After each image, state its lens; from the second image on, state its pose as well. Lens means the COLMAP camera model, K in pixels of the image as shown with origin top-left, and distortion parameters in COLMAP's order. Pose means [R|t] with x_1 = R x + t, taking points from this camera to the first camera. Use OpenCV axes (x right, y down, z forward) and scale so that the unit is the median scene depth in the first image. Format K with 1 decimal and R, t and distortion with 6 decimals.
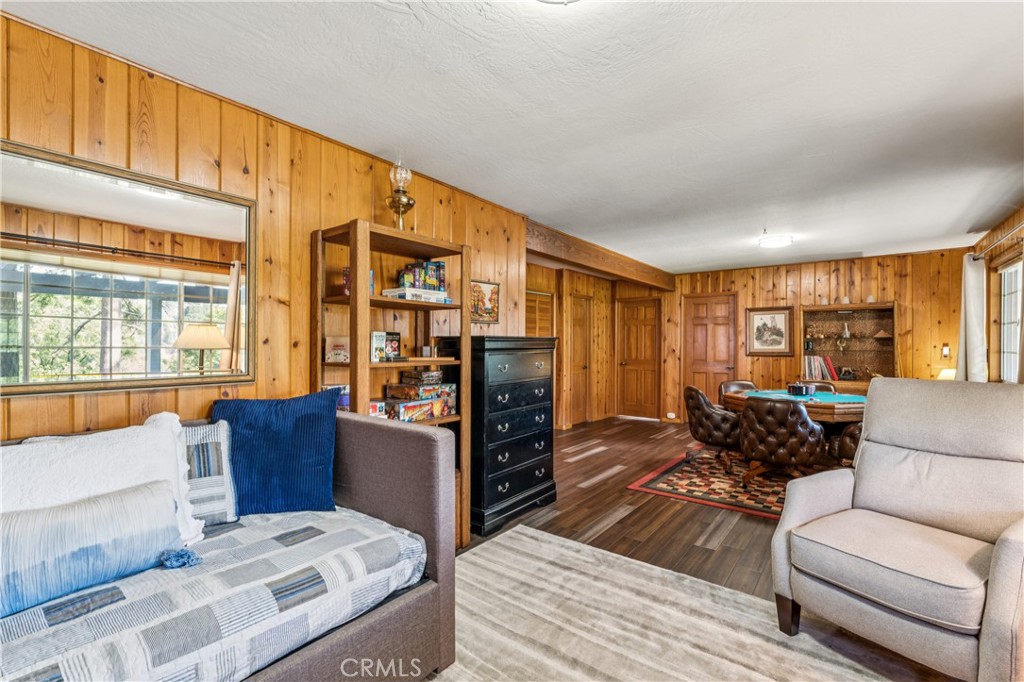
lens RADIAL K [[467.4, 0, 513.0], [0, 467.4, 342.8], [0, 0, 1]] dist [0.001006, 0.000030]
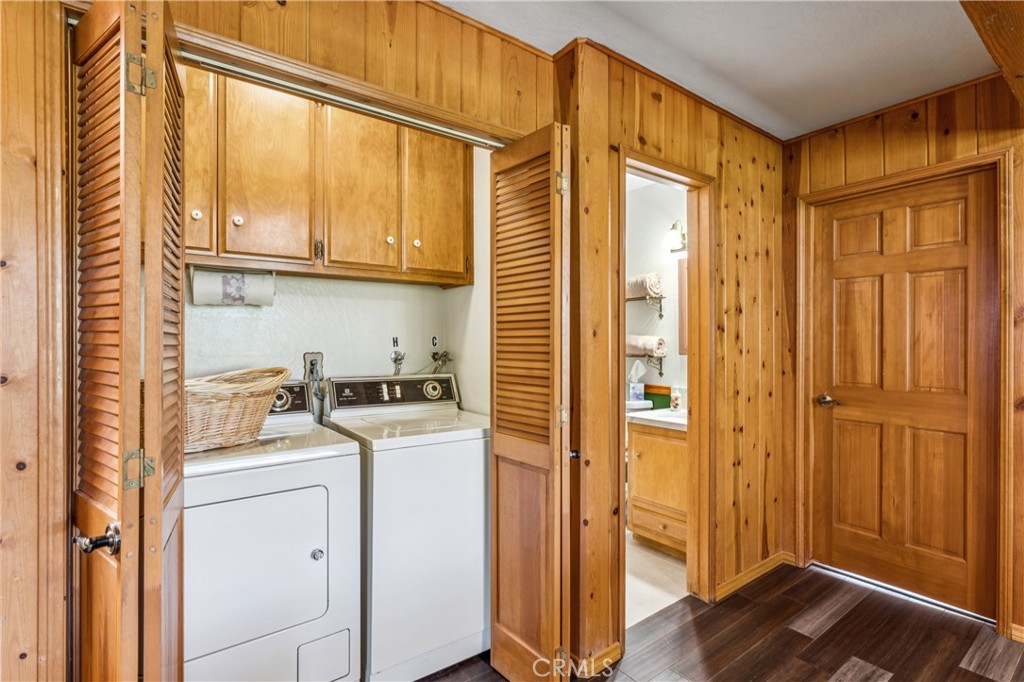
lens RADIAL K [[500.0, 0, 507.9], [0, 500.0, 339.4], [0, 0, 1]] dist [0.002991, 0.000444]
pose [[0.963588, -0.009533, -0.267222, 0.119571], [0.009683, 0.999953, -0.000754, 0.002127], [0.267217, -0.001861, 0.963635, 0.620209]]
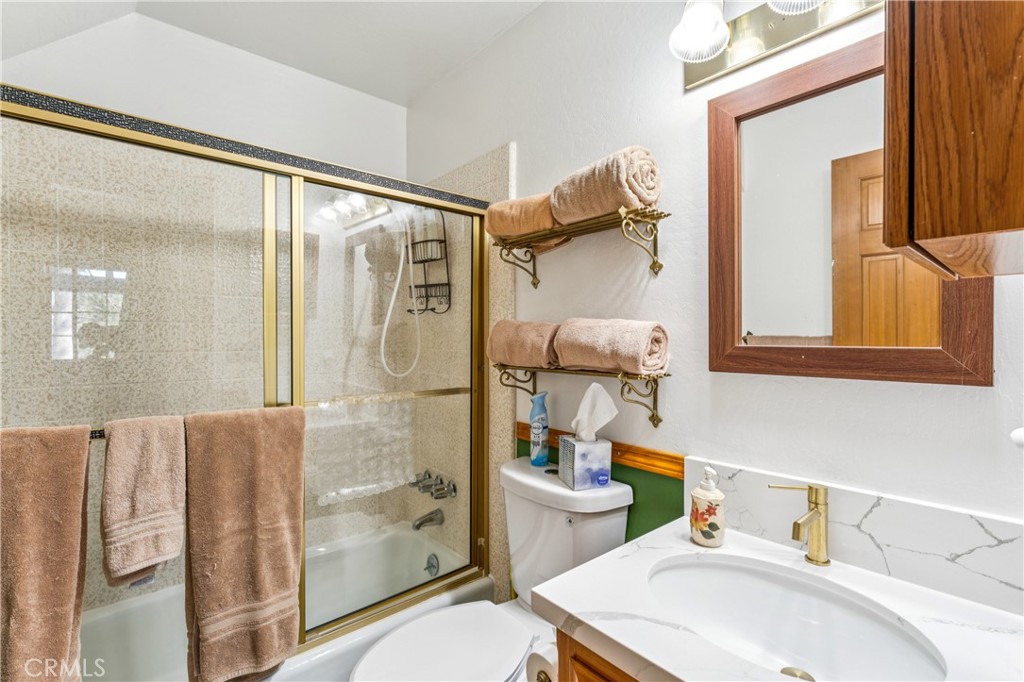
lens RADIAL K [[467.4, 0, 511.0], [0, 467.4, 339.1], [0, 0, 1]] dist [0.001006, 0.000030]
pose [[0.979761, -0.007078, -0.200046, 0.115500], [0.006691, 0.999974, -0.002611, 0.006814], [0.200059, 0.001220, 0.979783, 0.930656]]
